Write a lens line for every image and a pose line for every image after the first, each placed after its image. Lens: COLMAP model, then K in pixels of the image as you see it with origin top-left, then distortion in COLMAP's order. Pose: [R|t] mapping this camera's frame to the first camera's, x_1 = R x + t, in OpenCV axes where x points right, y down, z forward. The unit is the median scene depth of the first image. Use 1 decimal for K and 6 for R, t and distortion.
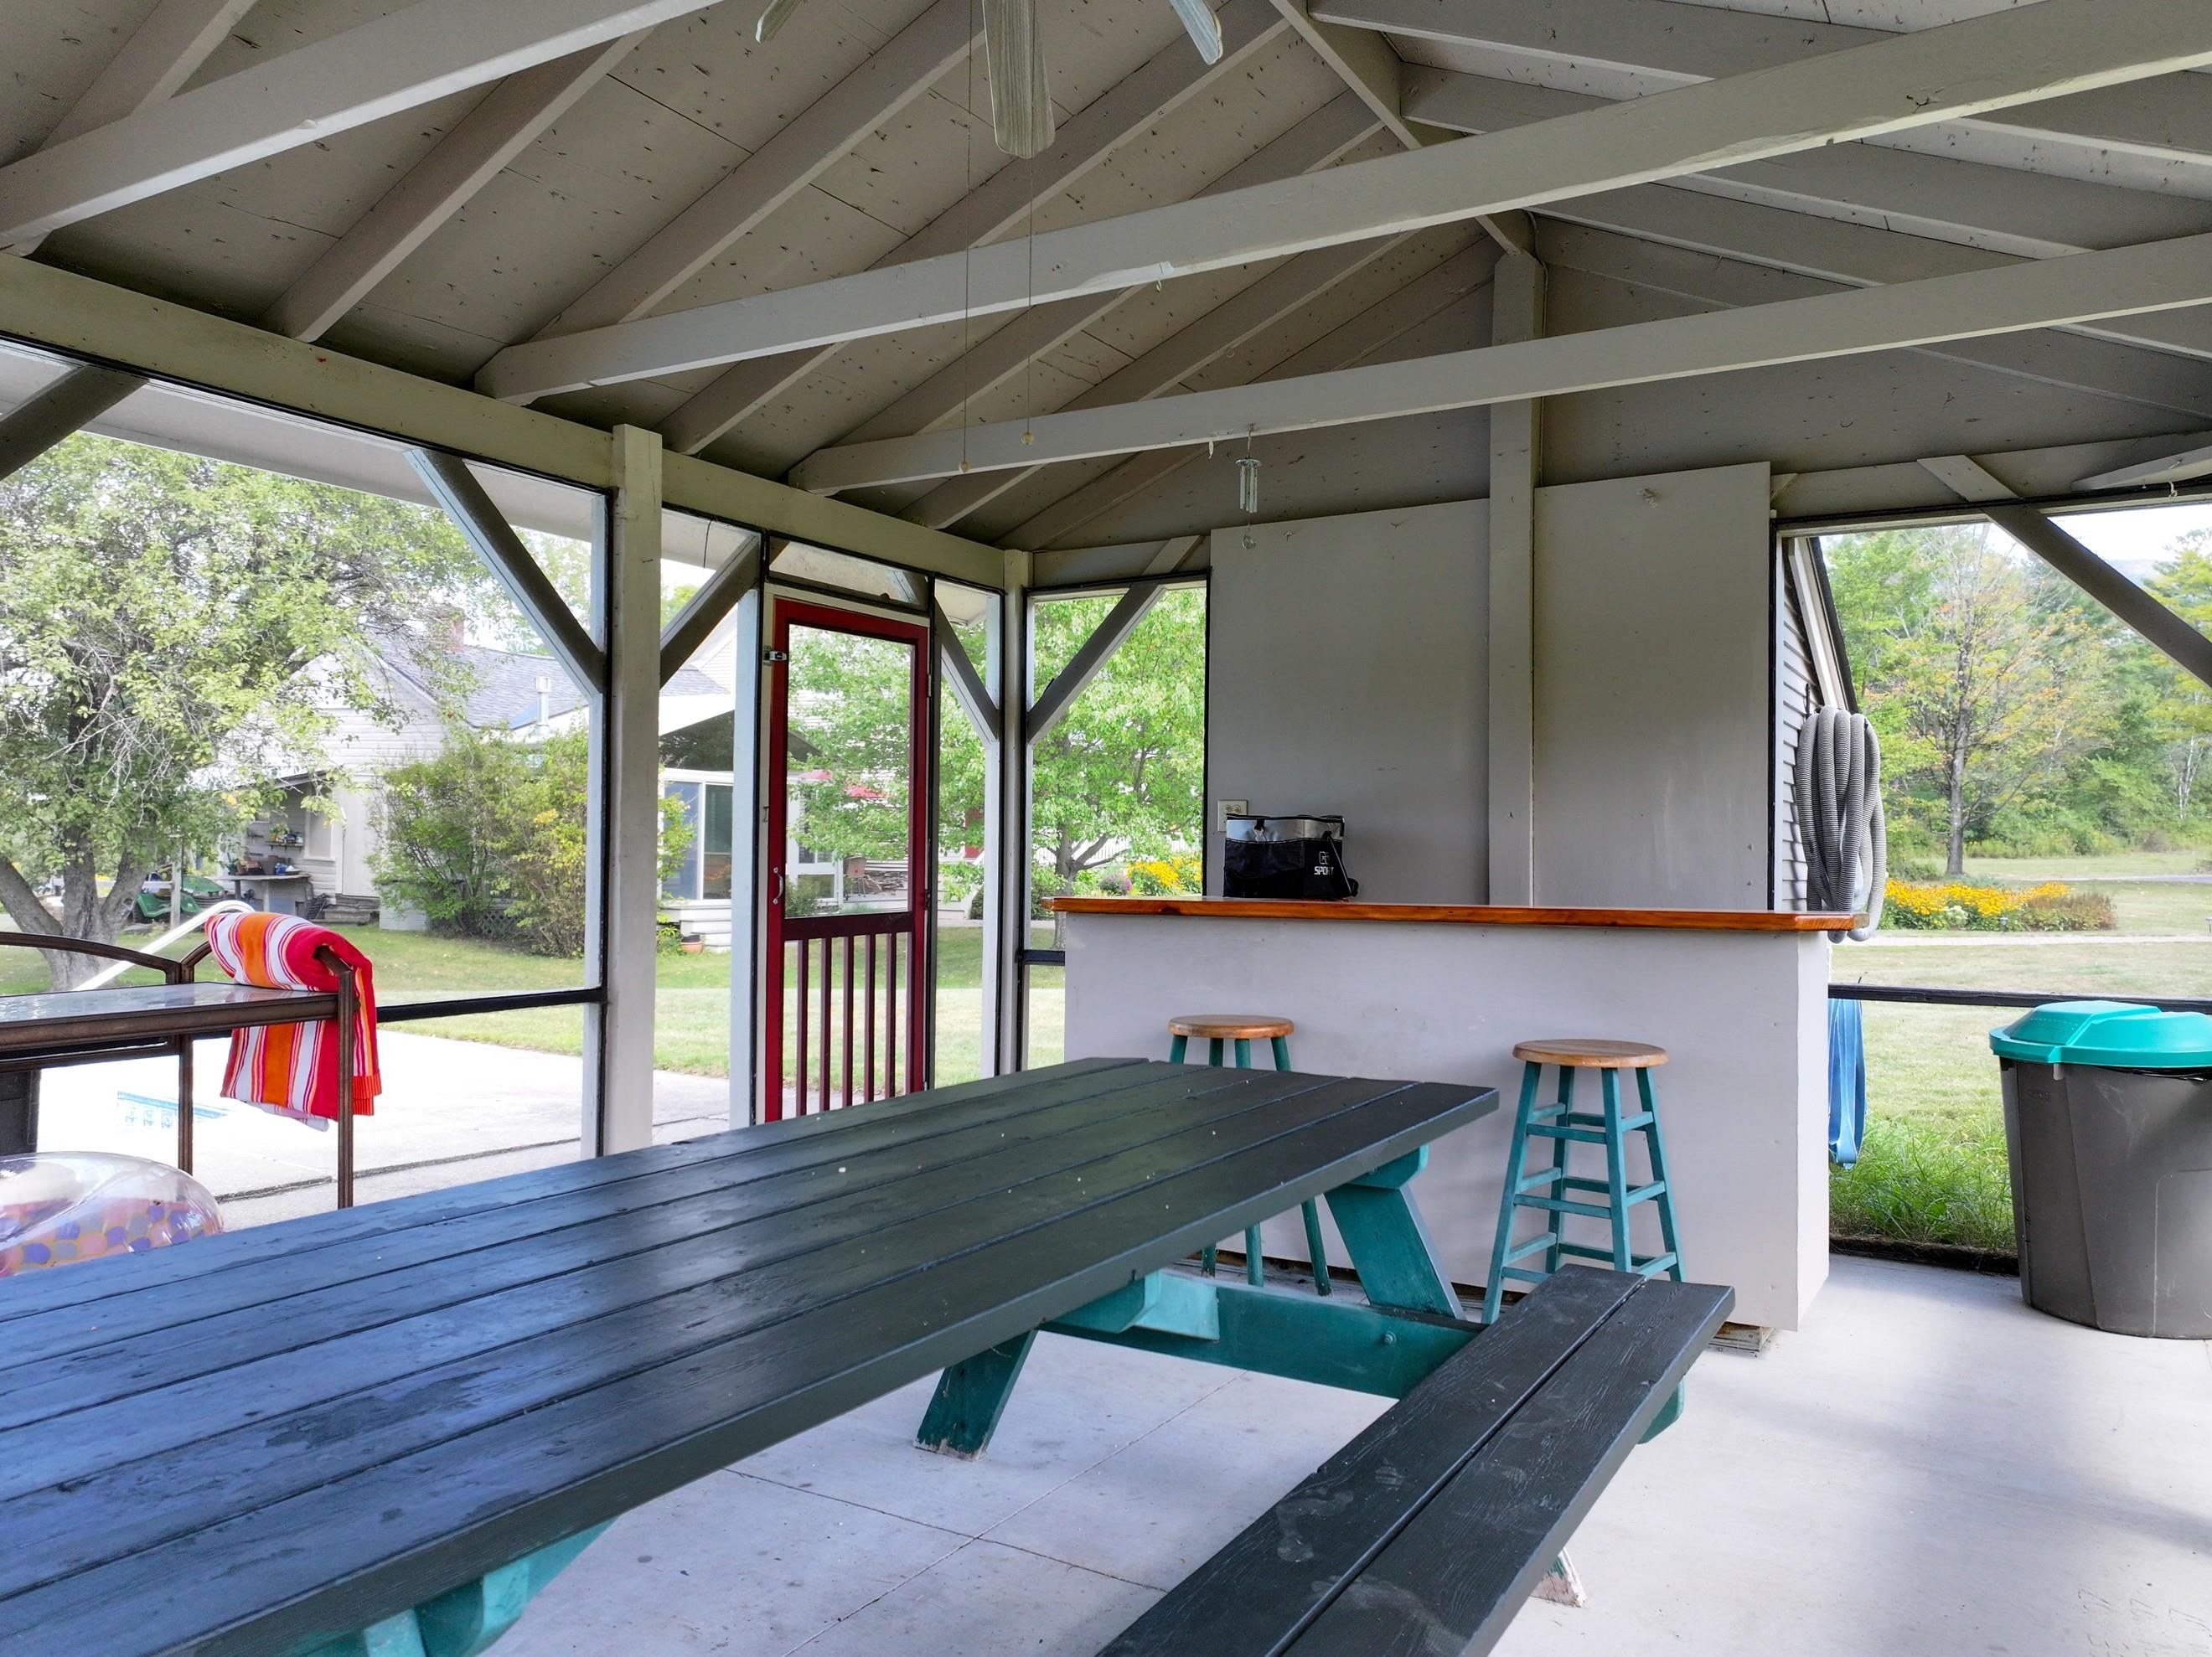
lens RADIAL K [[1610.0, 0, 1106.0], [0, 1610.0, 828.5], [0, 0, 1]] dist [-0.004667, -0.001514]
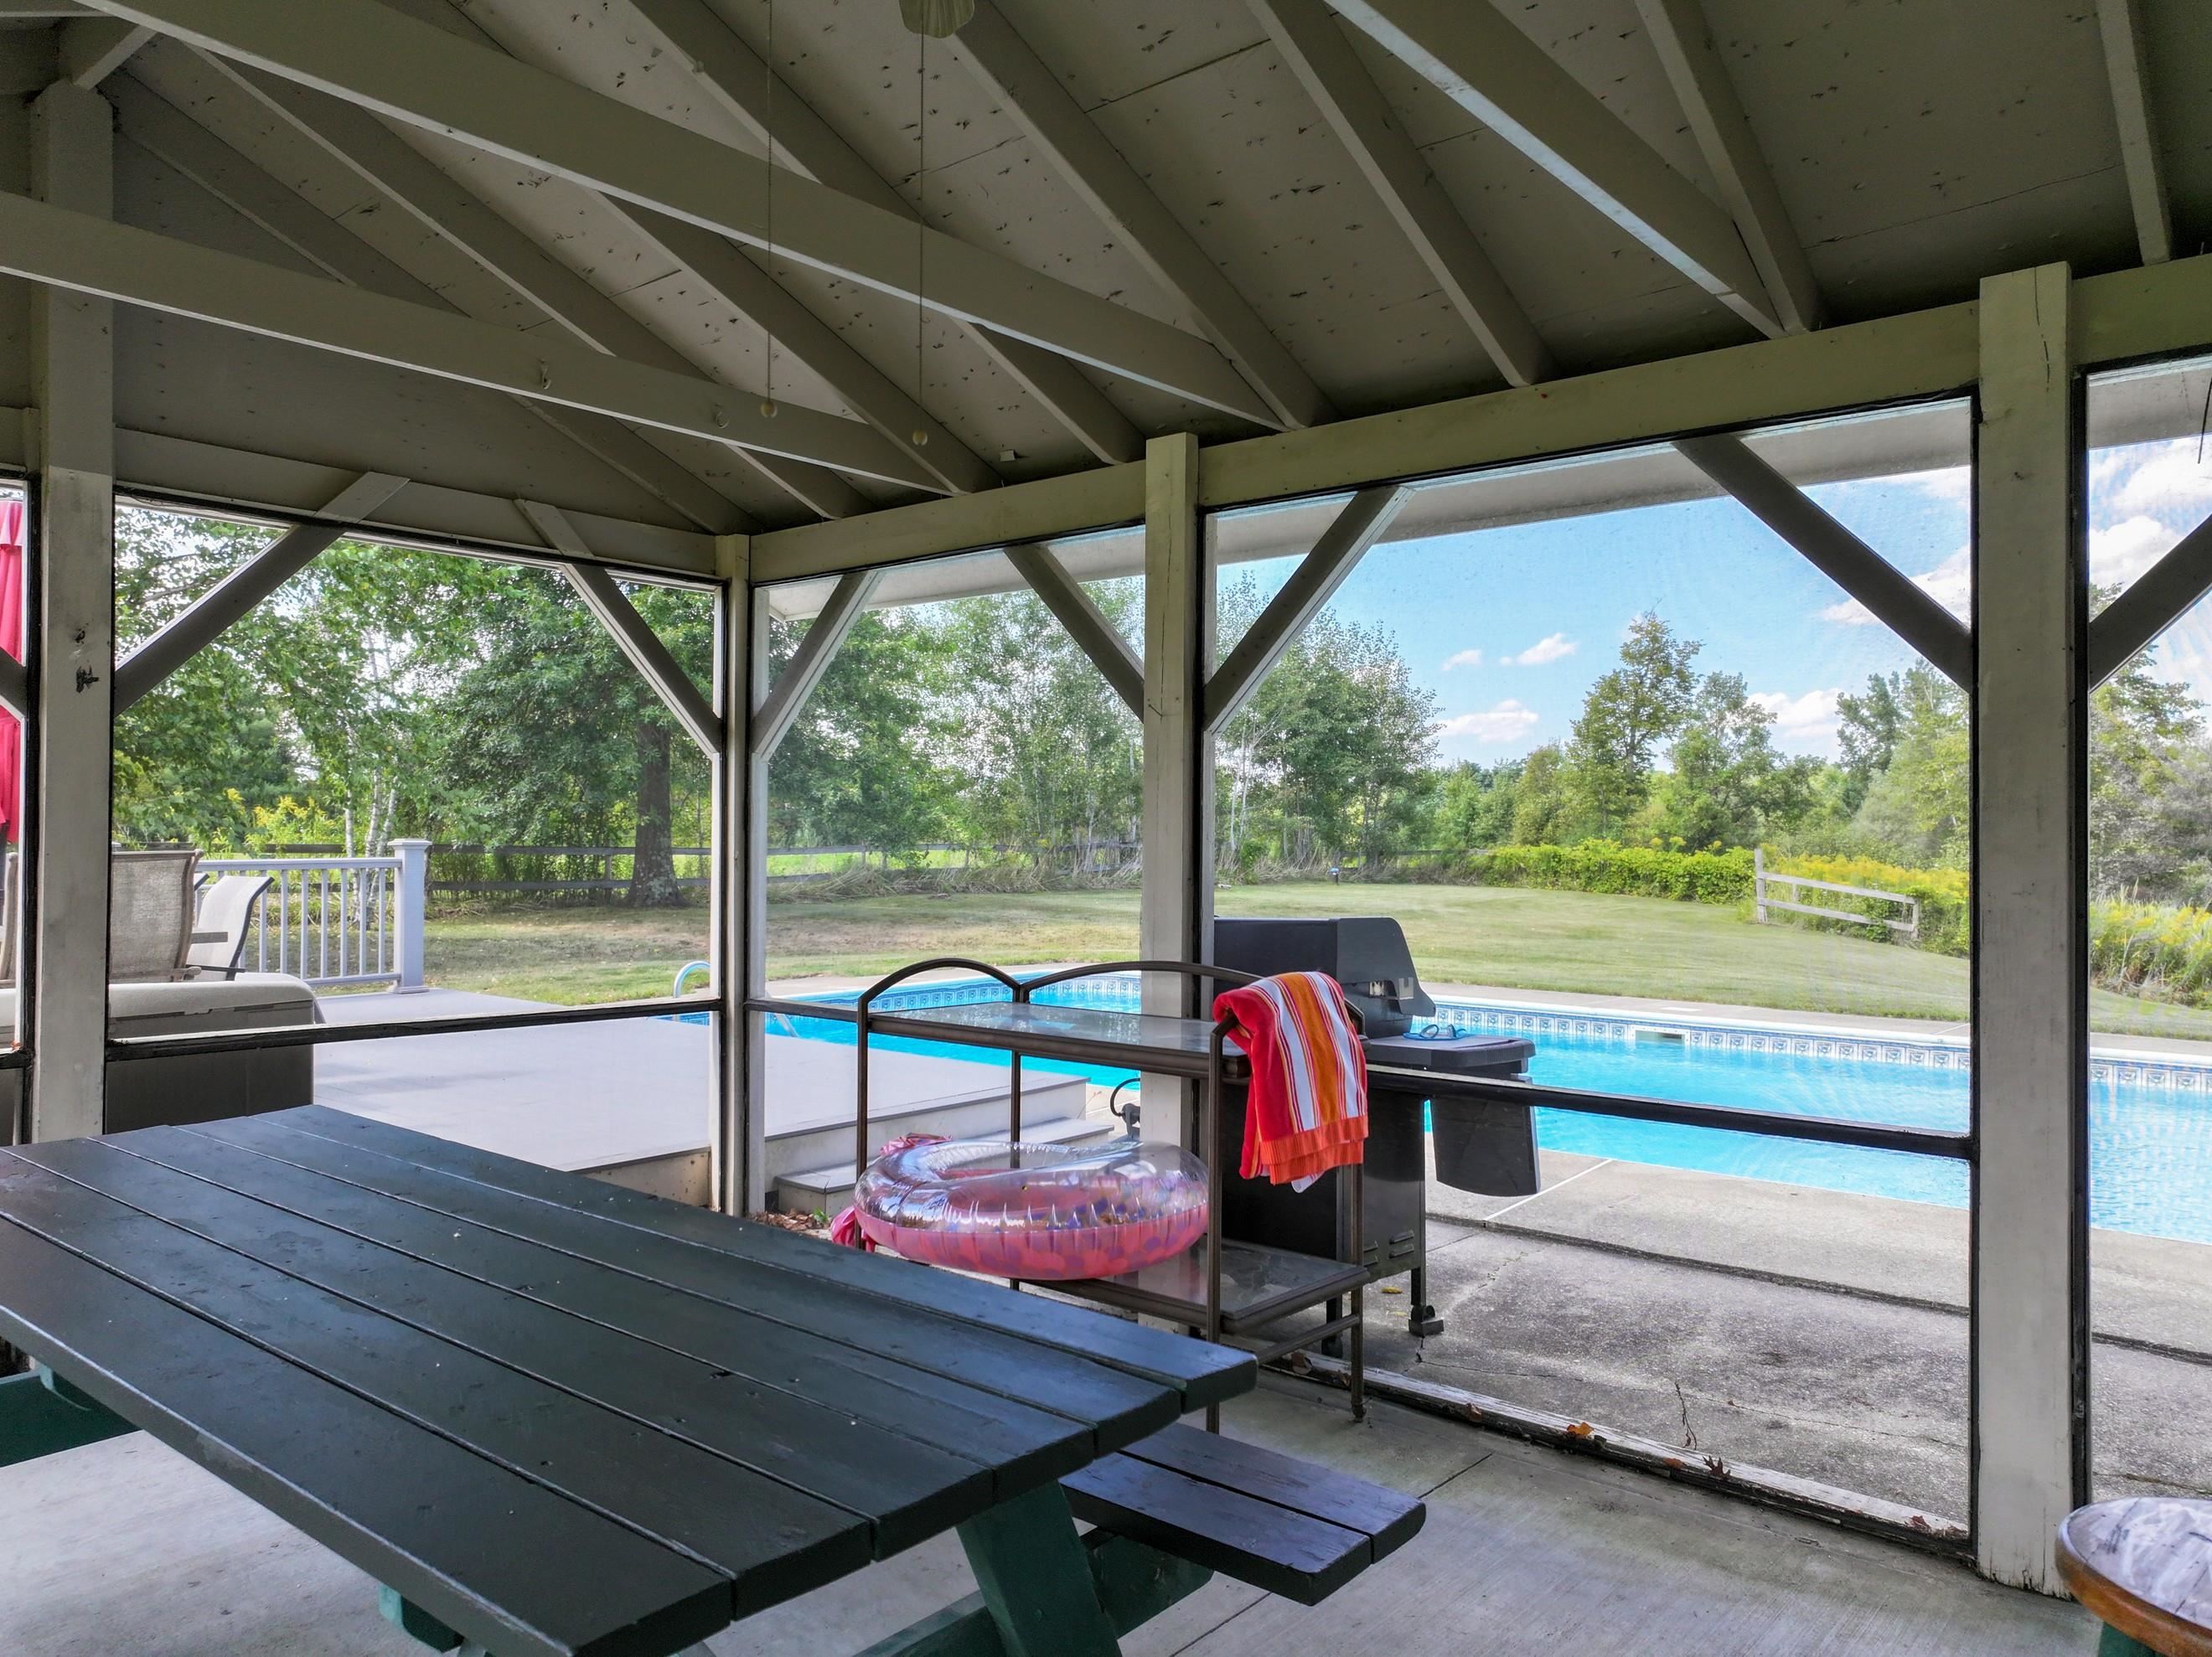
lens RADIAL K [[1541.8, 0, 1106.0], [0, 1541.8, 828.5], [0, 0, 1]] dist [-0.000587, 0.008045]
pose [[-0.128107, -0.044672, -0.990754, 0.566624], [0.003375, 0.998960, -0.045478, 0.015519], [0.991755, -0.009170, -0.127822, 1.038600]]
